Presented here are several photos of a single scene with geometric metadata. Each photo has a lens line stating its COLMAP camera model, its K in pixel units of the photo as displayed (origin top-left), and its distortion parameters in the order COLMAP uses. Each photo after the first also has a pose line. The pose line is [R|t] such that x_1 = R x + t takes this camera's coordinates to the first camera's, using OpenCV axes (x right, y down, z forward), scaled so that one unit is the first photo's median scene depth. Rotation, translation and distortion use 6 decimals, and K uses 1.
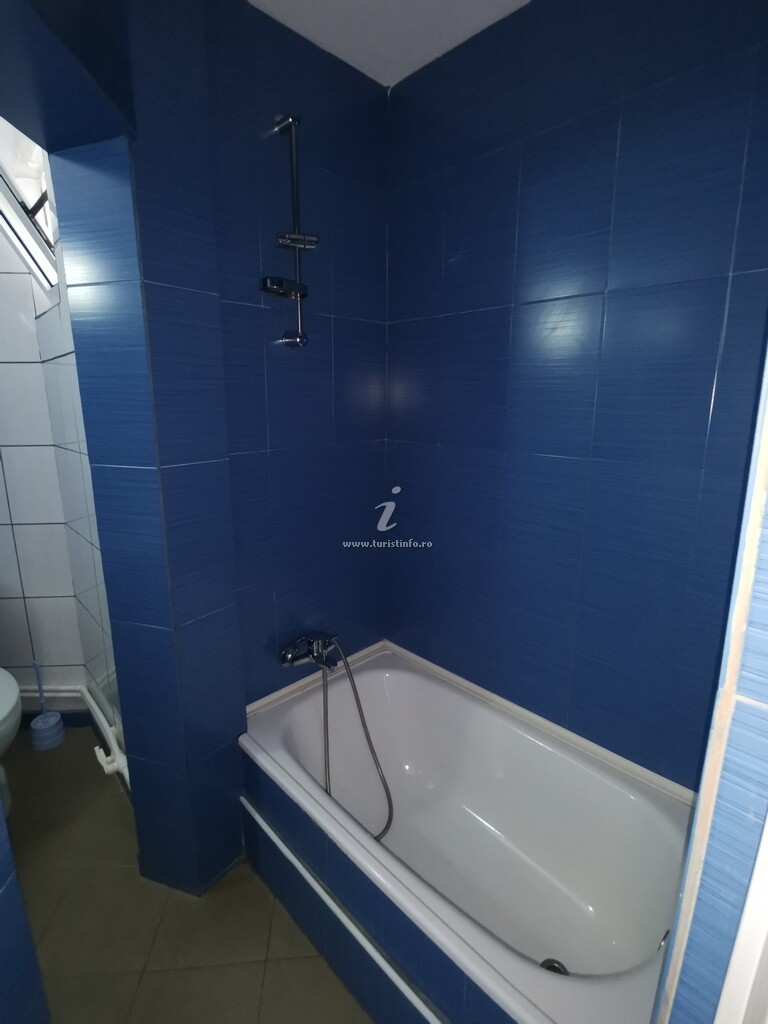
lens RADIAL K [[509.6, 0, 384.0], [0, 509.6, 512.0], [0, 0, 1]] dist [-0.004608, -0.001266]
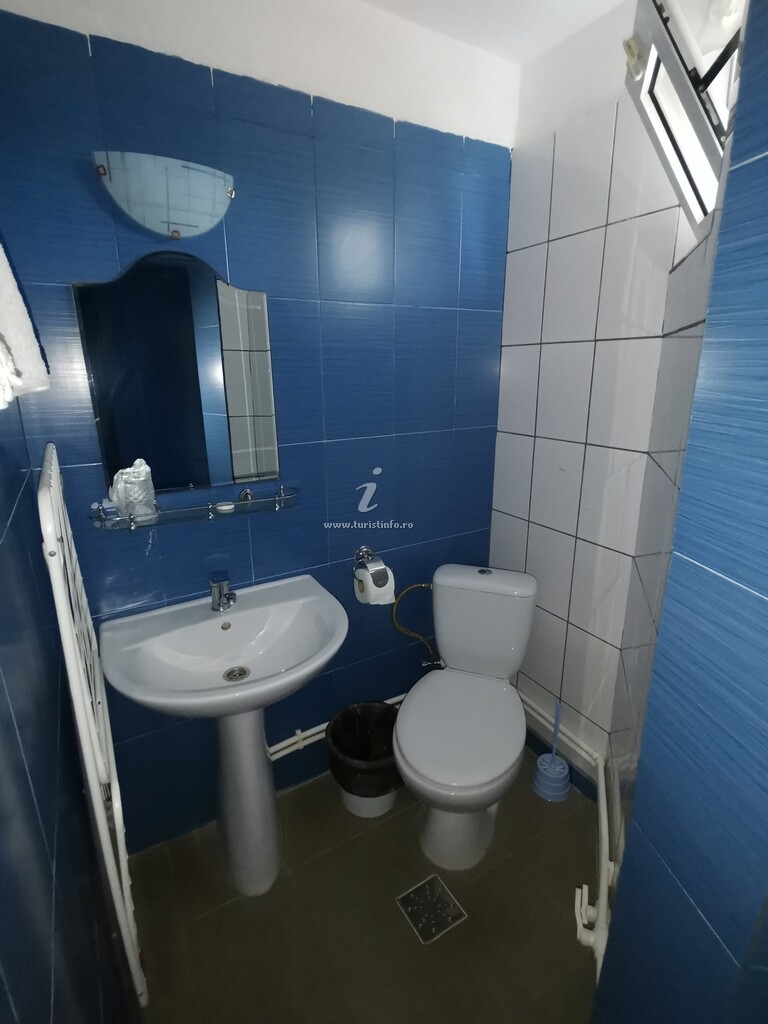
lens RADIAL K [[509.6, 0, 384.0], [0, 509.6, 512.0], [0, 0, 1]] dist [-0.004608, -0.001266]
pose [[0.463820, 0.232628, -0.854842, -0.203574], [-0.191728, 0.968400, 0.159503, -0.102580], [0.864934, 0.089916, 0.493765, 0.357936]]
